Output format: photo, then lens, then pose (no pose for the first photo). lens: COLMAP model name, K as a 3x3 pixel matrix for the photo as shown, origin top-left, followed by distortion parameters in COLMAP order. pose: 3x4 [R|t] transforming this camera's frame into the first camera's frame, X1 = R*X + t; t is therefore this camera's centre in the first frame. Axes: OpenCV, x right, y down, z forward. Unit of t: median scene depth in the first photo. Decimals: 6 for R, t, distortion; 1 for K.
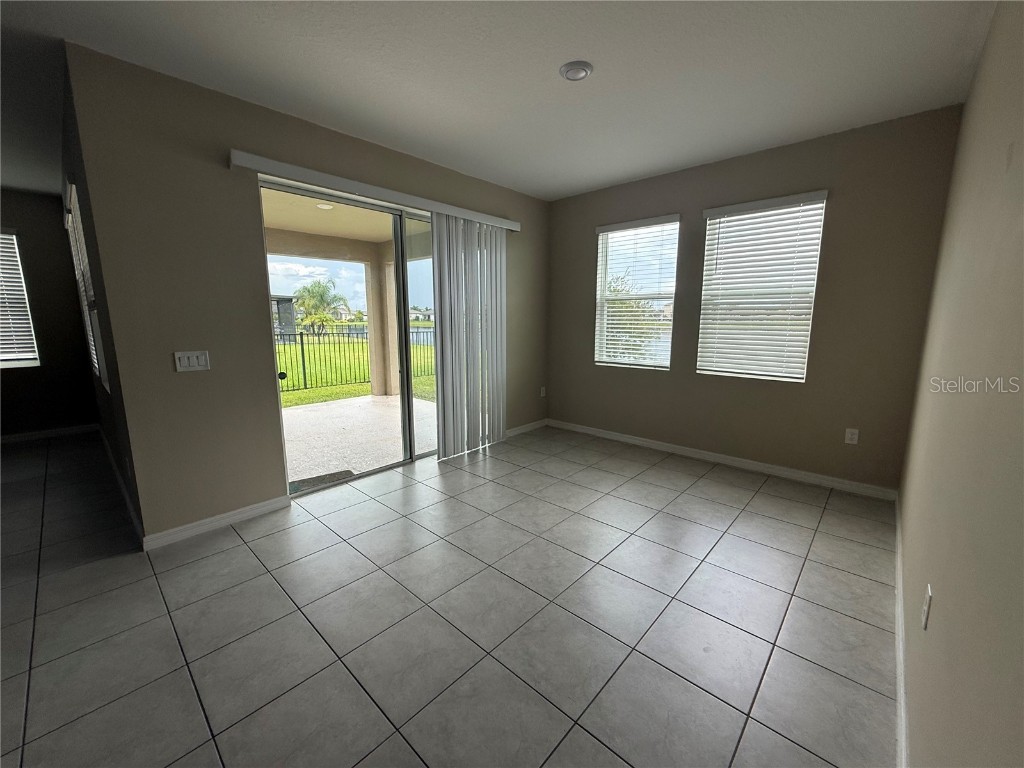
lens RADIAL K [[408.0, 0, 509.2], [0, 408.0, 382.8], [0, 0, 1]] dist [-0.001231, 0.000880]
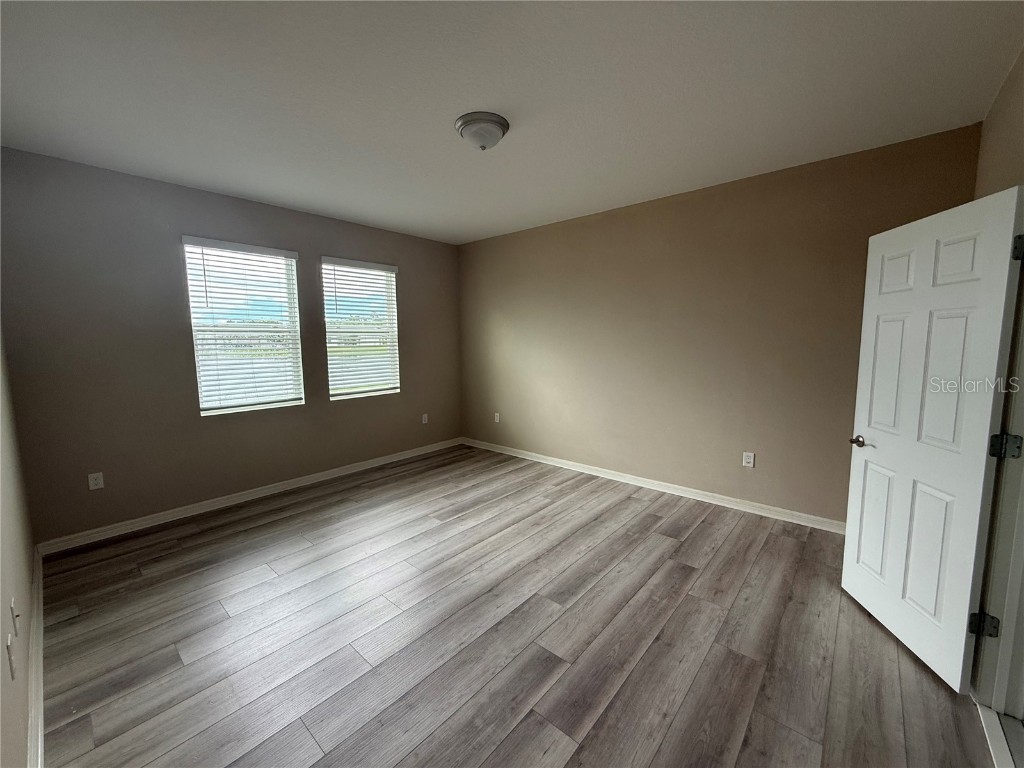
lens RADIAL K [[408.0, 0, 518.7], [0, 408.0, 380.5], [0, 0, 1]] dist [-0.001231, 0.000880]
pose [[-0.034930, -0.098562, 0.994518, -0.673946], [0.183065, 0.977656, 0.103321, -0.101498], [-0.982480, 0.185671, -0.016106, 0.548550]]
